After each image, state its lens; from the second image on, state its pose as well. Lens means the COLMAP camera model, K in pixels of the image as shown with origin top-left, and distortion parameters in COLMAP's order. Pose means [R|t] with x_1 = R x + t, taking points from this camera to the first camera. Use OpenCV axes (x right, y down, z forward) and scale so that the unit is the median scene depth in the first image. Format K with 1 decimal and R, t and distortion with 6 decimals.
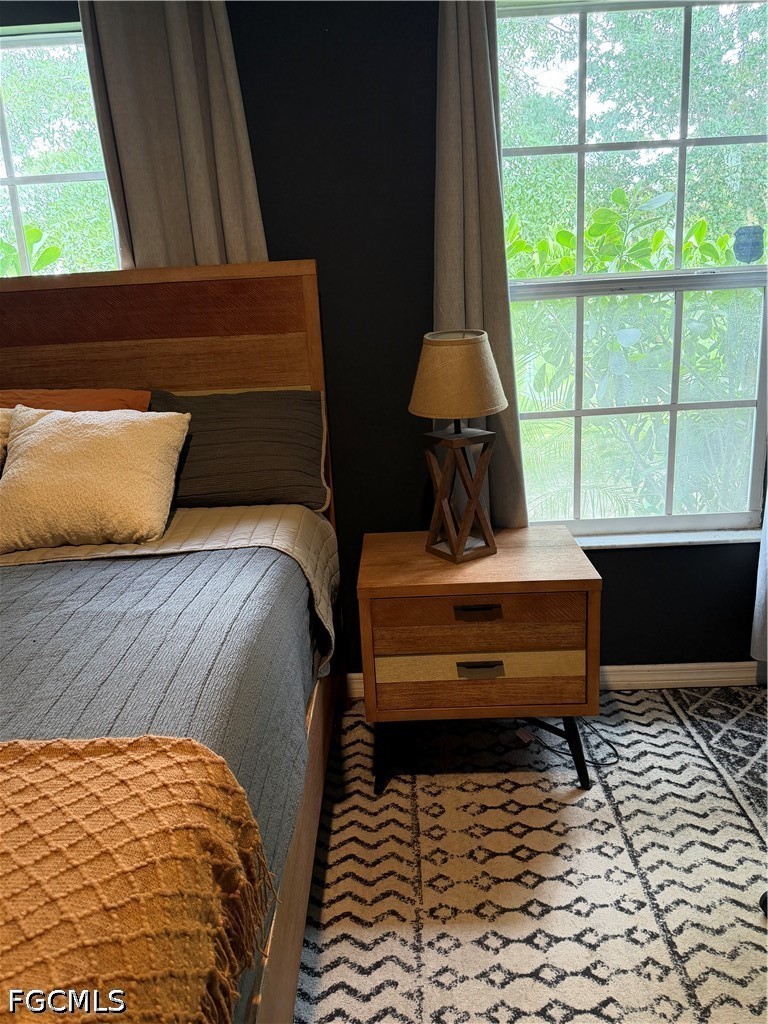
lens RADIAL K [[811.7, 0, 384.0], [0, 811.7, 512.0], [0, 0, 1]] dist [0.080445, -0.127059]
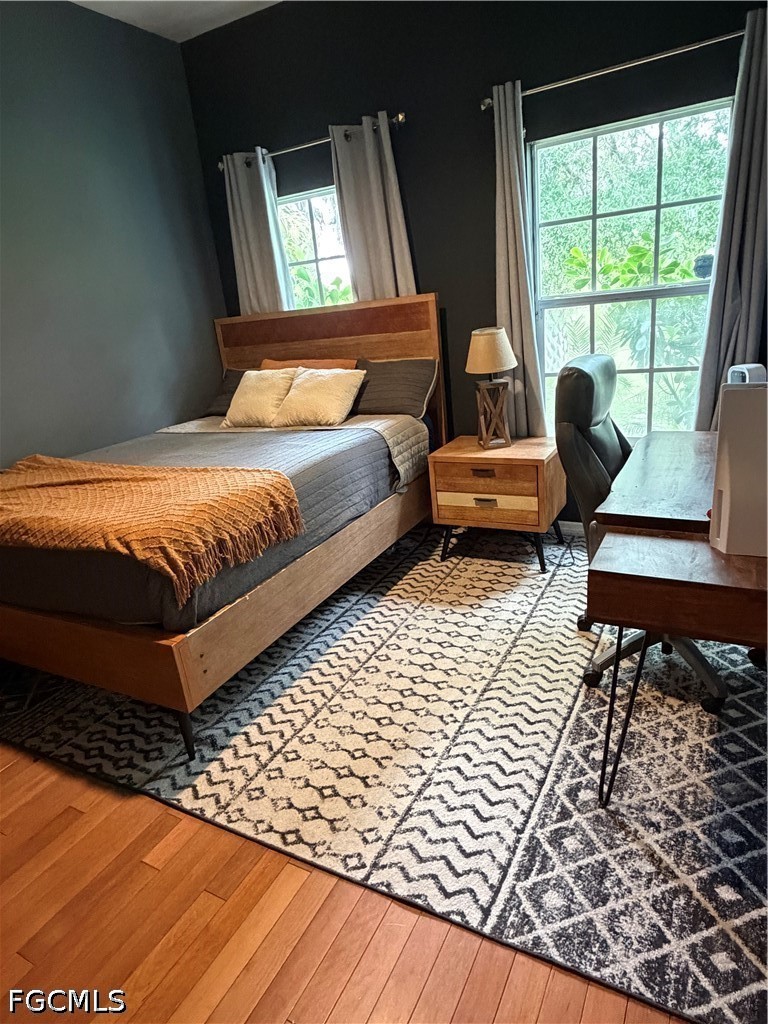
lens RADIAL K [[614.6, 0, 384.0], [0, 614.6, 512.0], [0, 0, 1]] dist [-0.003206, 0.001173]
pose [[0.885291, 0.109916, -0.451861, 0.554278], [-0.066789, 0.991644, 0.110365, 0.064549], [0.460217, -0.067526, 0.885235, -0.425592]]
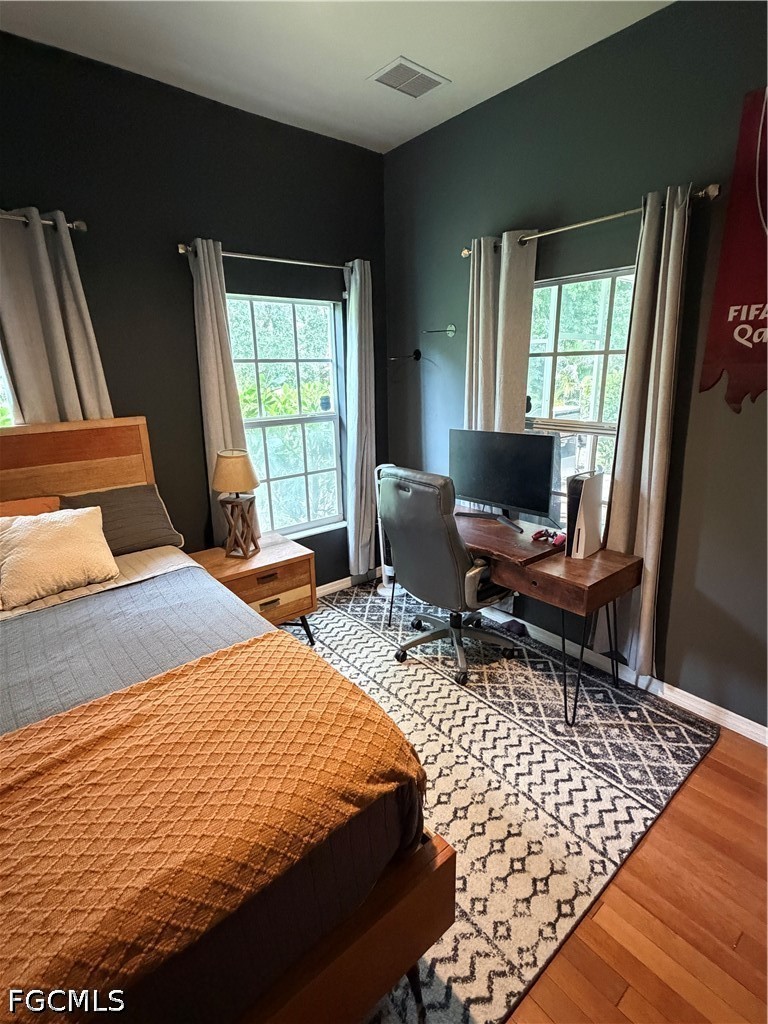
lens RADIAL K [[502.2, 0, 384.0], [0, 502.2, 512.0], [0, 0, 1]] dist [-0.005100, -0.000937]
pose [[0.757236, -0.144032, 0.637063, -0.447804], [0.154704, 0.987179, 0.039302, -0.053157], [-0.634556, 0.068795, 0.769809, -0.229448]]
